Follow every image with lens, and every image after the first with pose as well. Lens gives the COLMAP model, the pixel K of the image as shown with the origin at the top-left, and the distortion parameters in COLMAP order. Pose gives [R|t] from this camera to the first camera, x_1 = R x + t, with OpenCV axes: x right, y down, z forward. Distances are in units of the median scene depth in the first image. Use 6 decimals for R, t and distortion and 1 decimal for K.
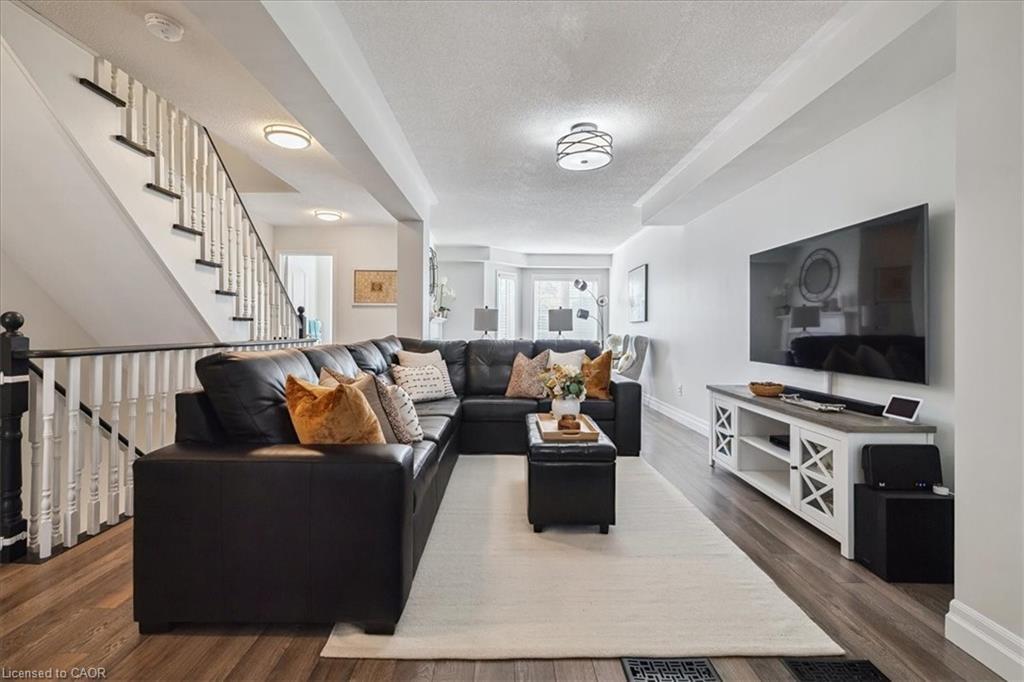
lens RADIAL K [[451.3, 0, 505.5], [0, 451.3, 333.1], [0, 0, 1]] dist [0.000474, 0.000018]
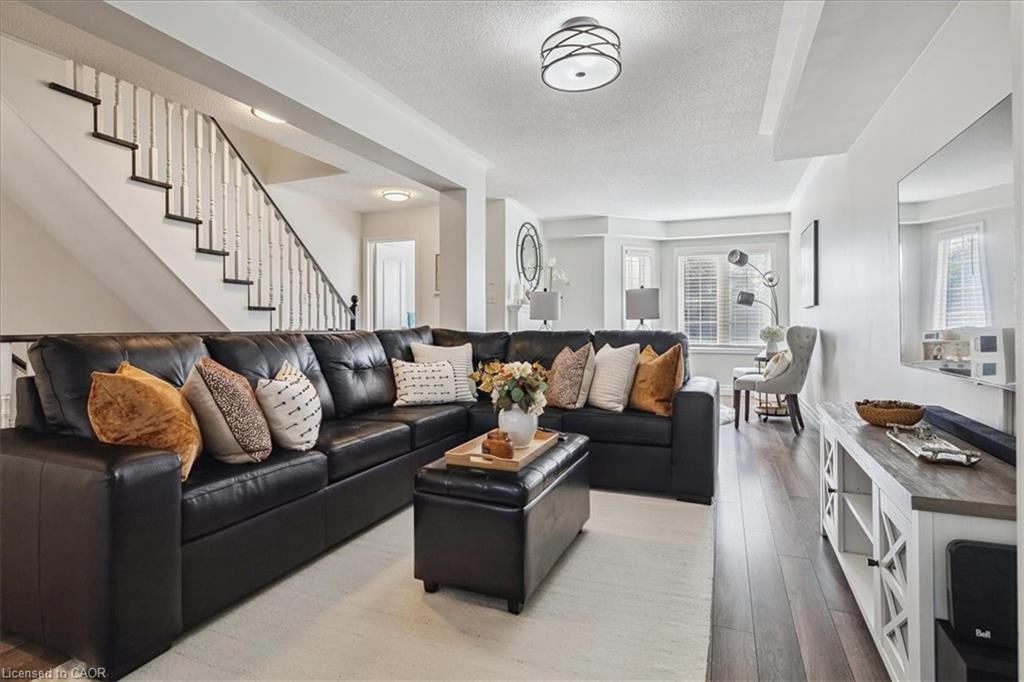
lens RADIAL K [[521.8, 0, 505.2], [0, 521.8, 325.4], [0, 0, 1]] dist [-0.005995, -0.000707]
pose [[0.919821, -0.006010, -0.392291, 0.335299], [0.003234, 0.999965, -0.007738, 0.015142], [0.392324, 0.005849, 0.919808, 0.184446]]
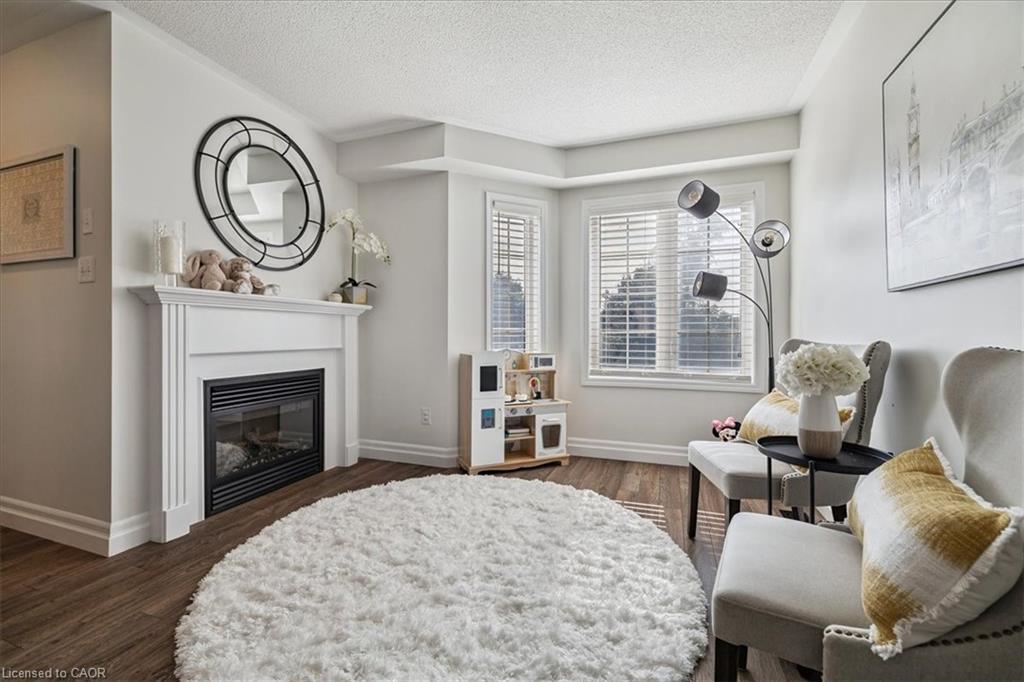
lens RADIAL K [[438.3, 0, 507.8], [0, 438.3, 333.9], [0, 0, 1]] dist [0.000073, -0.000039]
pose [[0.934331, -0.006013, -0.356356, 0.335419], [0.001962, 0.999929, -0.011727, 0.004840], [0.356401, 0.010258, 0.934277, 1.399253]]
